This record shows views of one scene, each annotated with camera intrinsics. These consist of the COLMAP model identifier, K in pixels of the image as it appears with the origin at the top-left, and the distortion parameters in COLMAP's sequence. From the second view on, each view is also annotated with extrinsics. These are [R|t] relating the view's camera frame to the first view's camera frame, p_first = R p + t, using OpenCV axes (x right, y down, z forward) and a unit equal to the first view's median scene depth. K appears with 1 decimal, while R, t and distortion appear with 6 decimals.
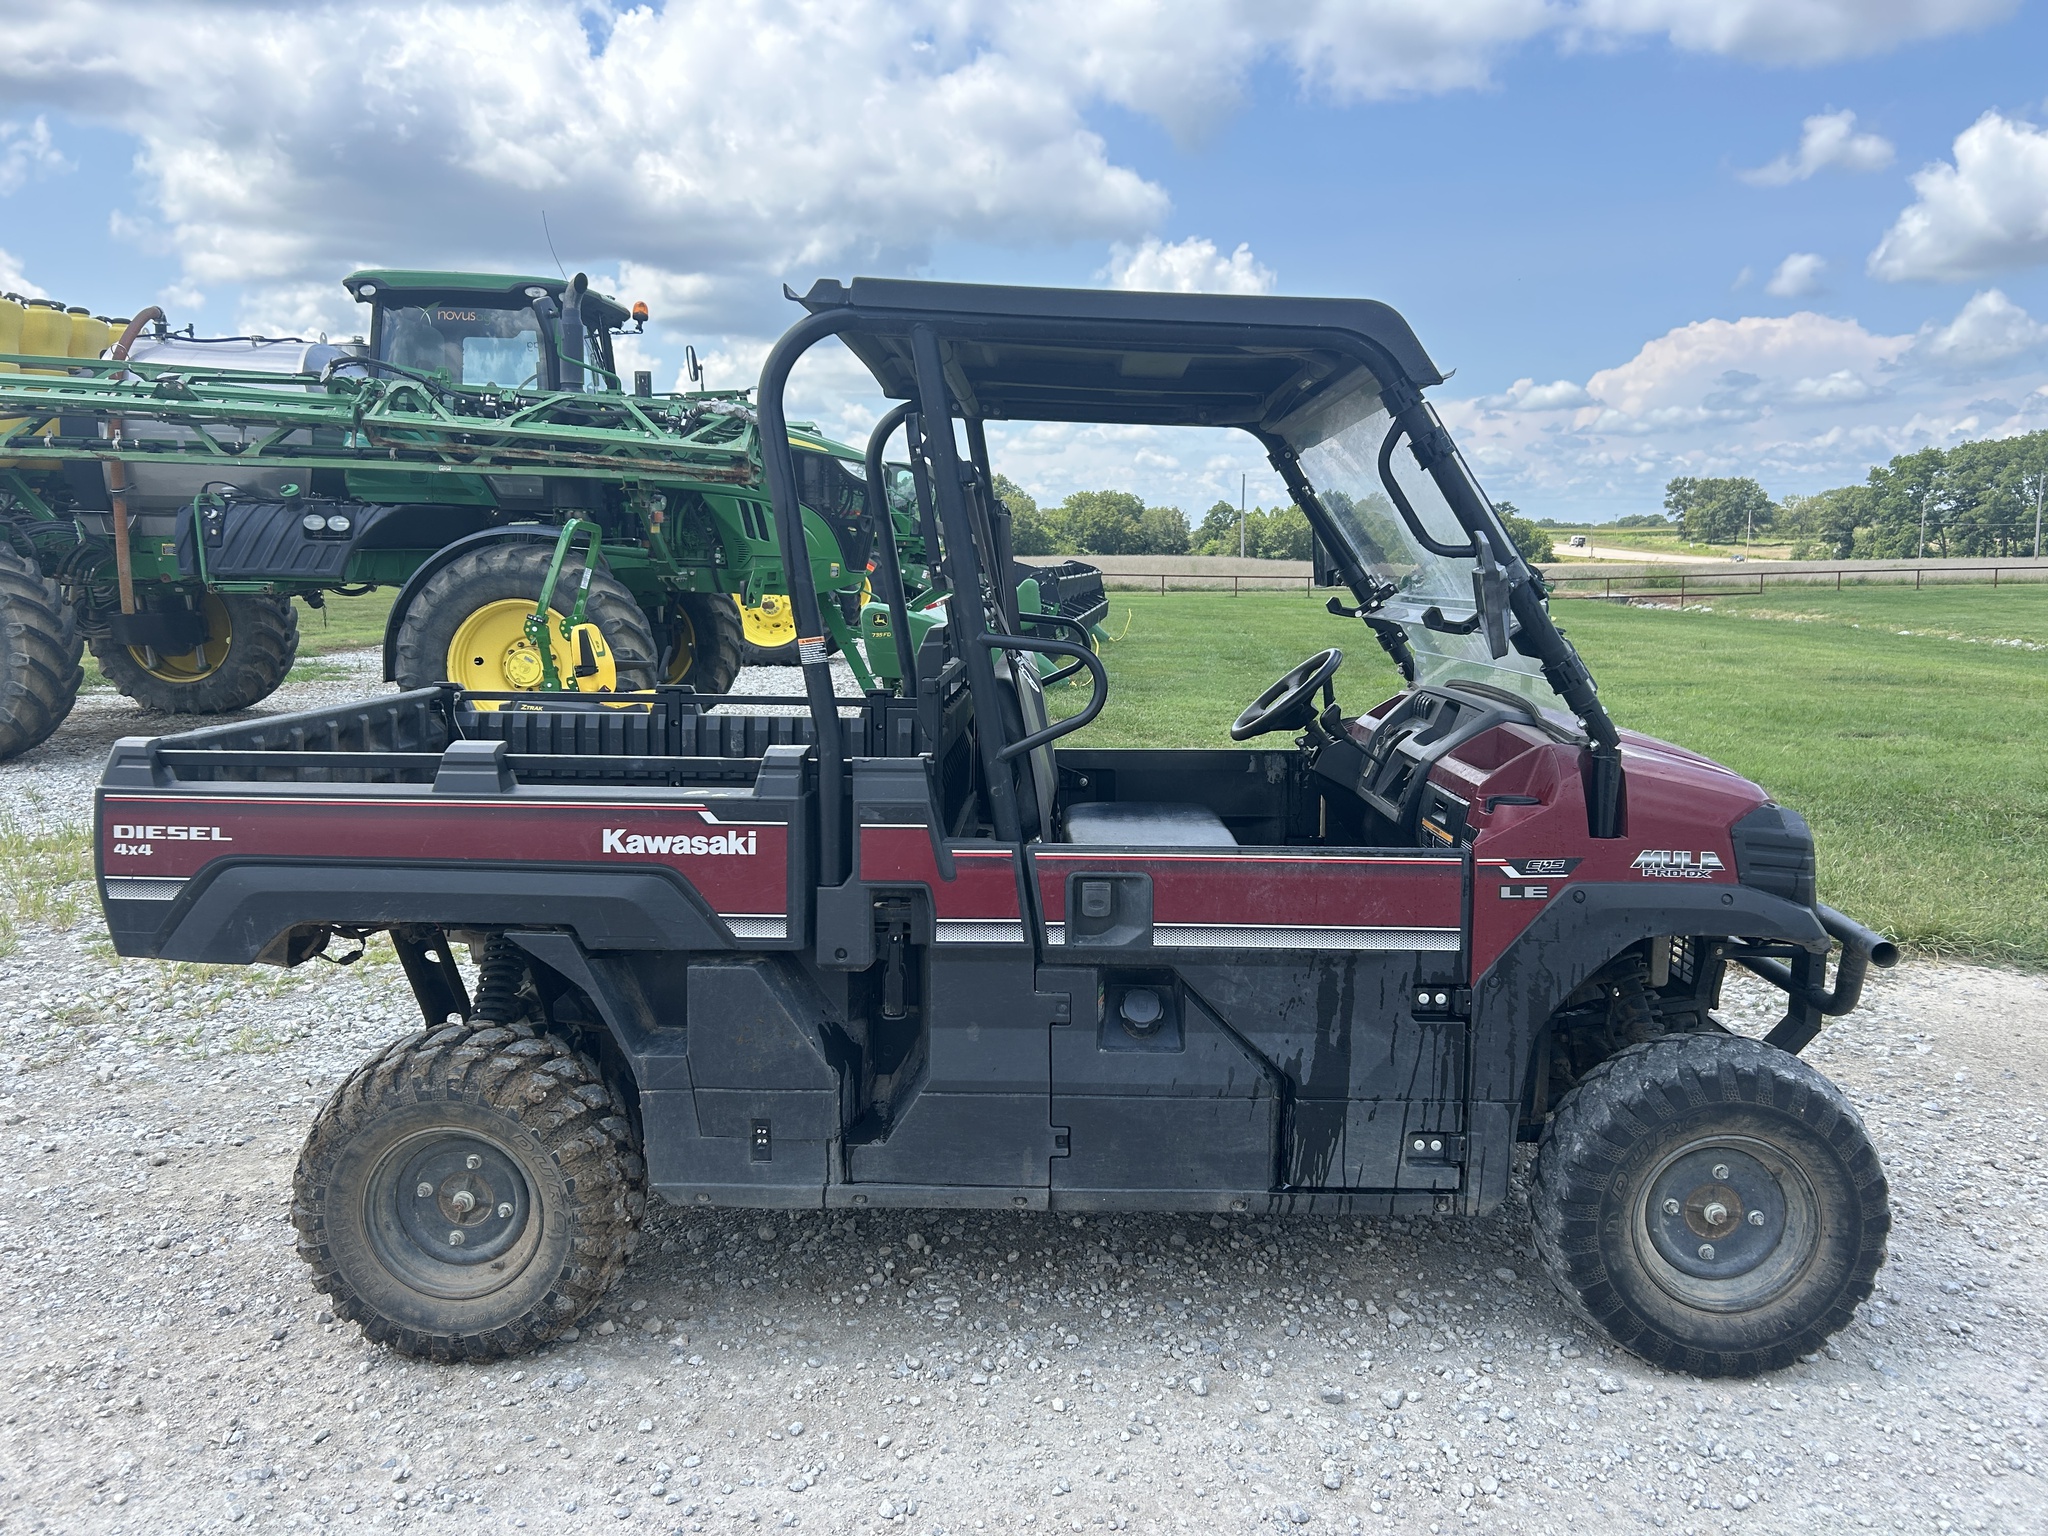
lens RADIAL K [[1549.2, 0, 1039.2], [0, 1549.2, 768.2], [0, 0, 1]] dist [0.040858, -0.047194]
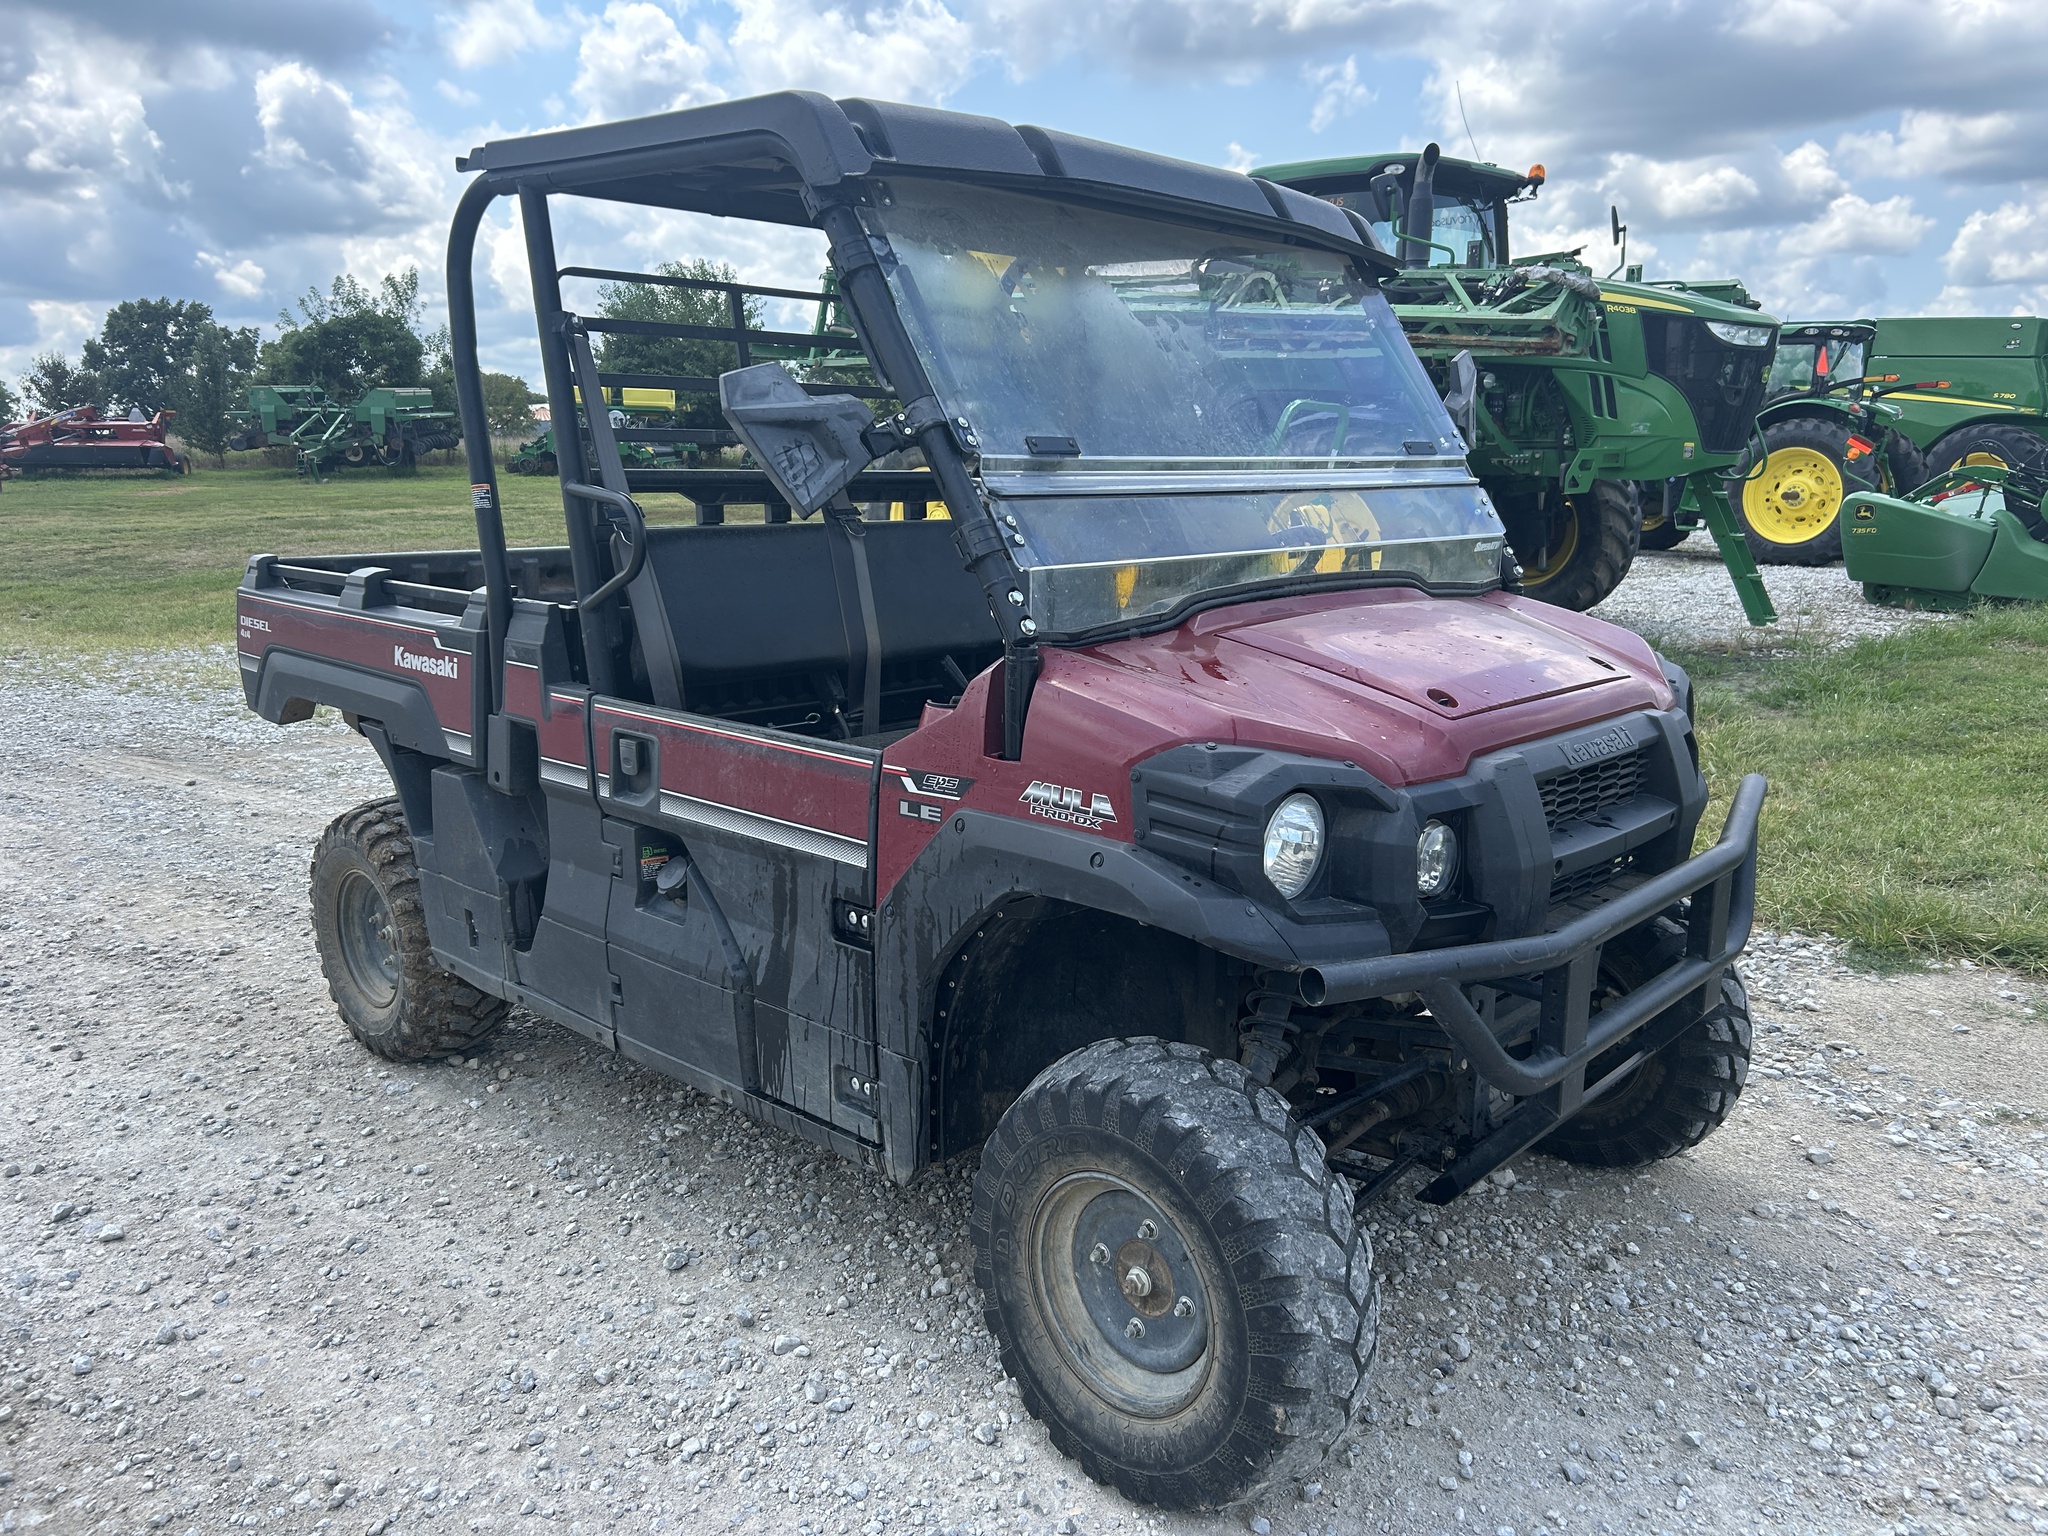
lens RADIAL K [[1549.2, 0, 1039.2], [0, 1549.2, 768.2], [0, 0, 1]] dist [0.040858, -0.047194]
pose [[0.737262, 0.130326, -0.662917, 0.884625], [-0.085685, 0.991332, 0.099596, -0.029092], [0.670151, -0.016626, 0.742039, 0.430629]]
